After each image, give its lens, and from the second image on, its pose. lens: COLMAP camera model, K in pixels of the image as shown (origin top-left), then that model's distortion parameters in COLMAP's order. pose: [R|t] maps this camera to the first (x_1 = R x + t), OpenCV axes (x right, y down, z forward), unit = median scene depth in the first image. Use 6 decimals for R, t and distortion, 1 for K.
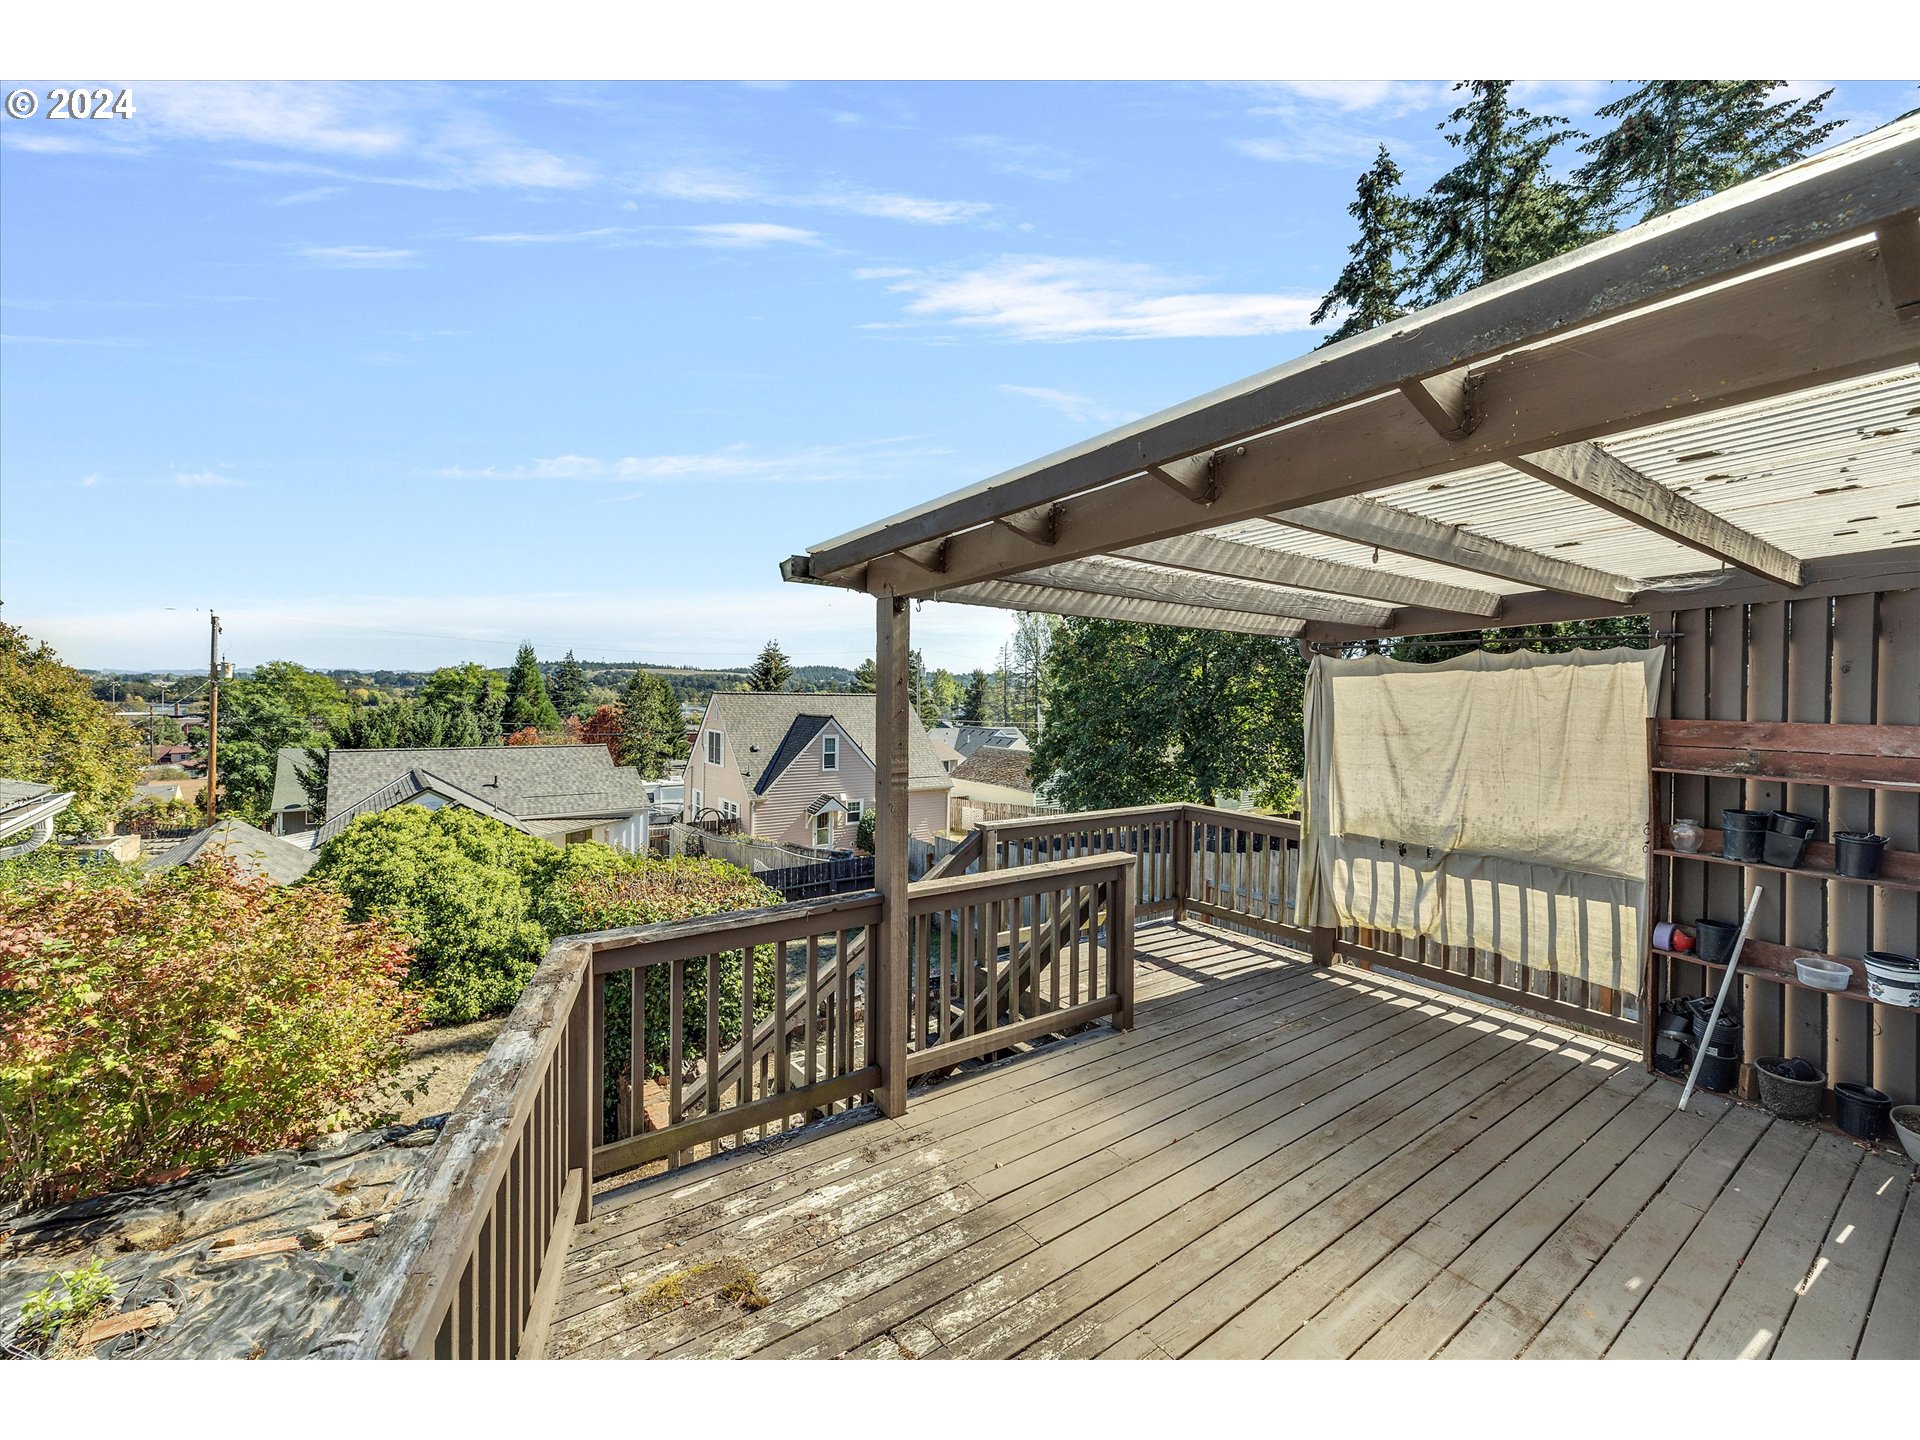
lens RADIAL K [[804.9, 0, 950.5], [0, 804.9, 712.7], [0, 0, 1]] dist [0.000831, 0.000079]
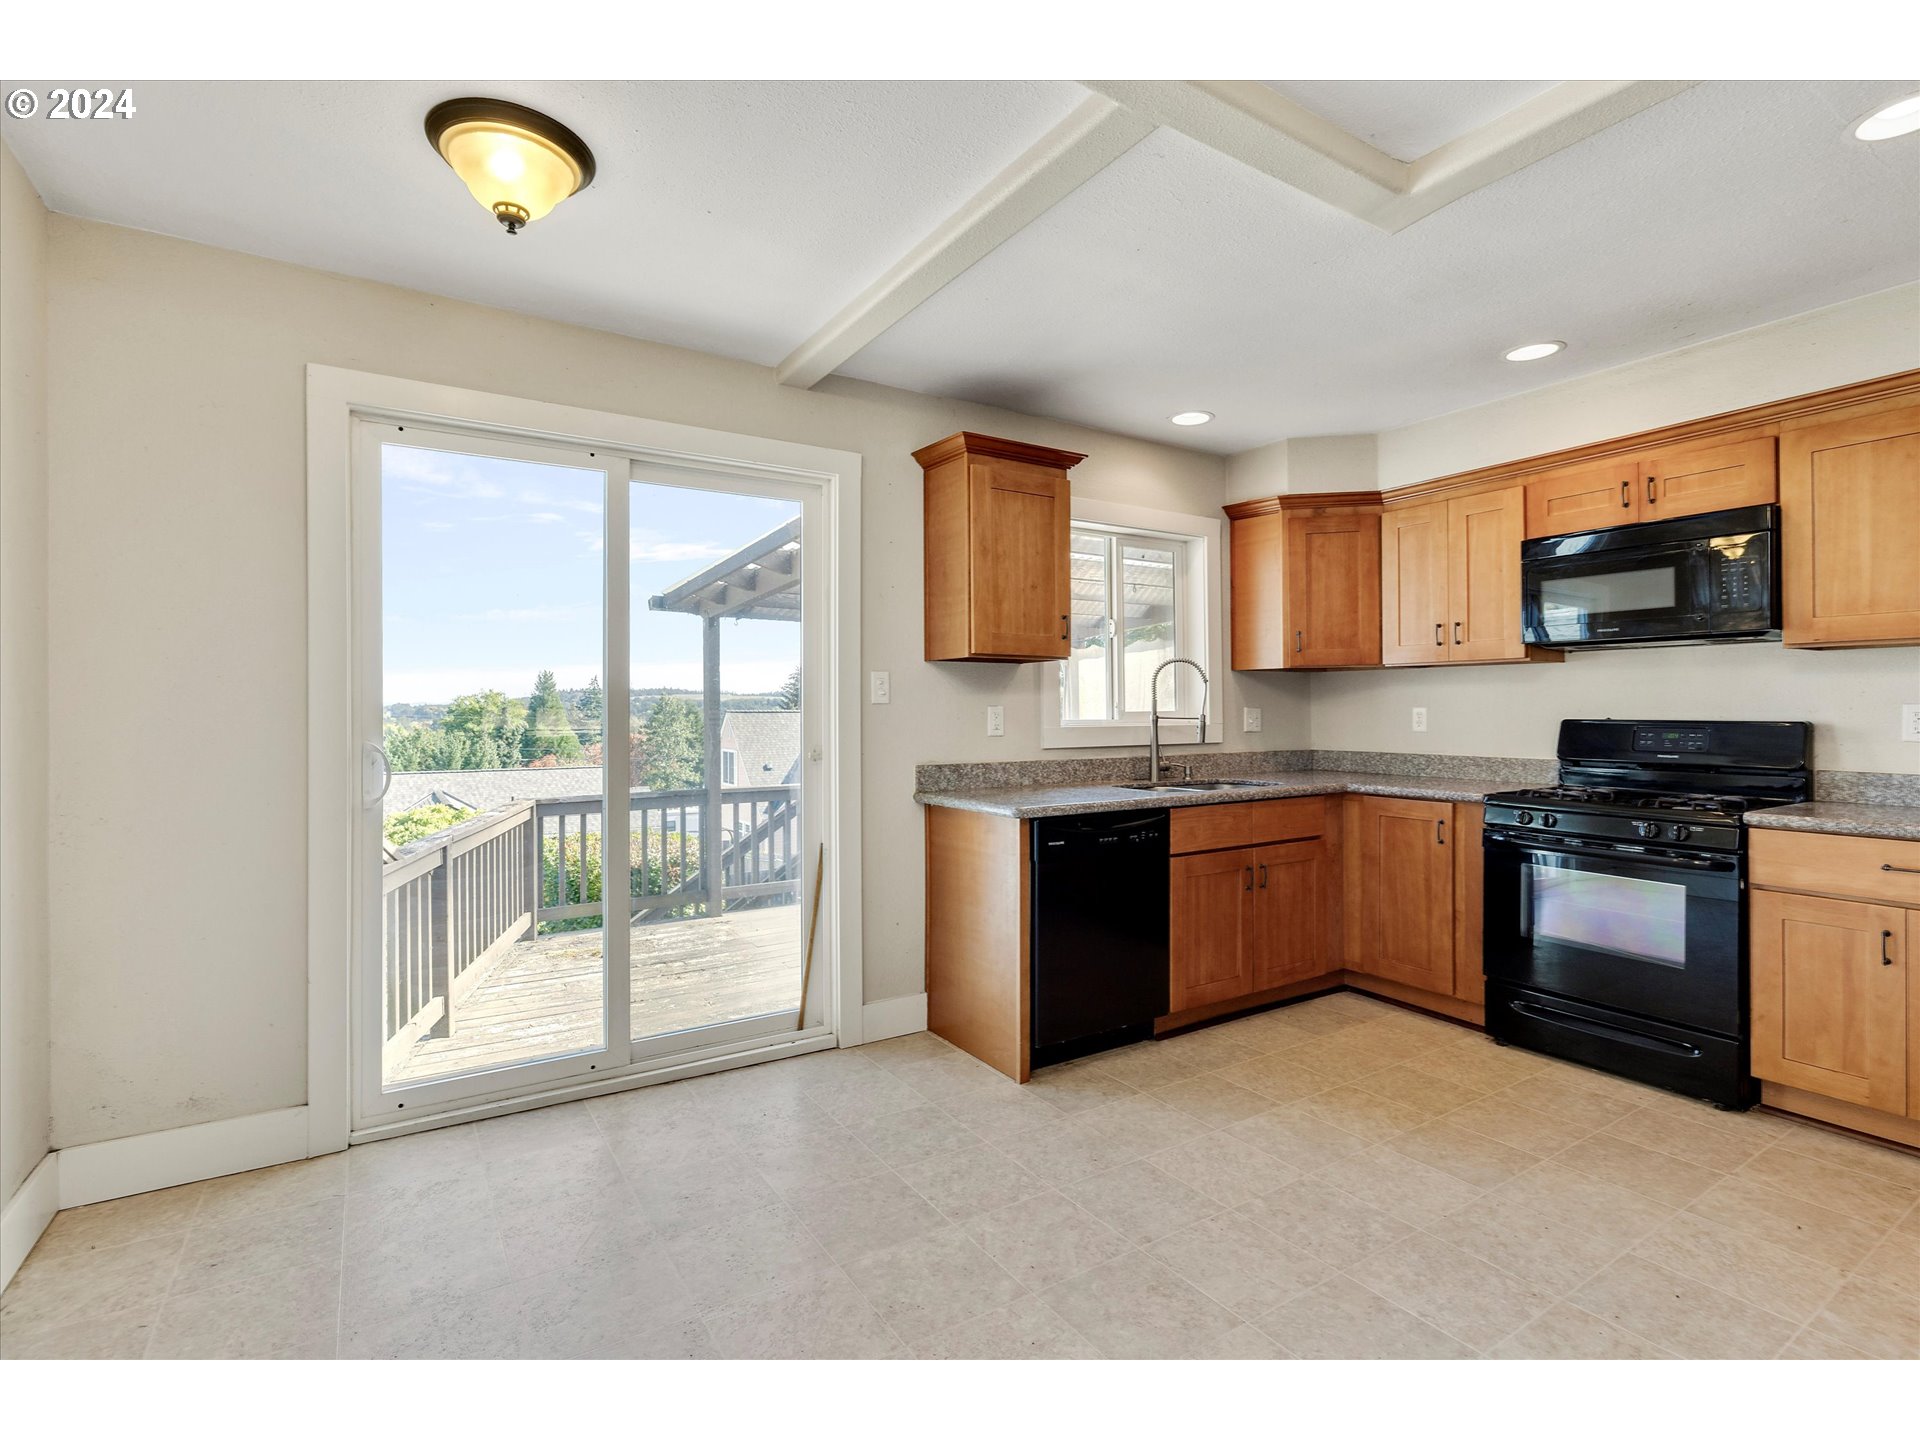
lens RADIAL K [[911.5, 0, 962.3], [0, 911.5, 705.2], [0, 0, 1]] dist [-0.002132, 0.000097]
pose [[0.997934, -0.022836, -0.060060, 0.067273], [0.020709, 0.999144, -0.035804, 0.014838], [0.060826, 0.034486, 0.997552, -0.106991]]
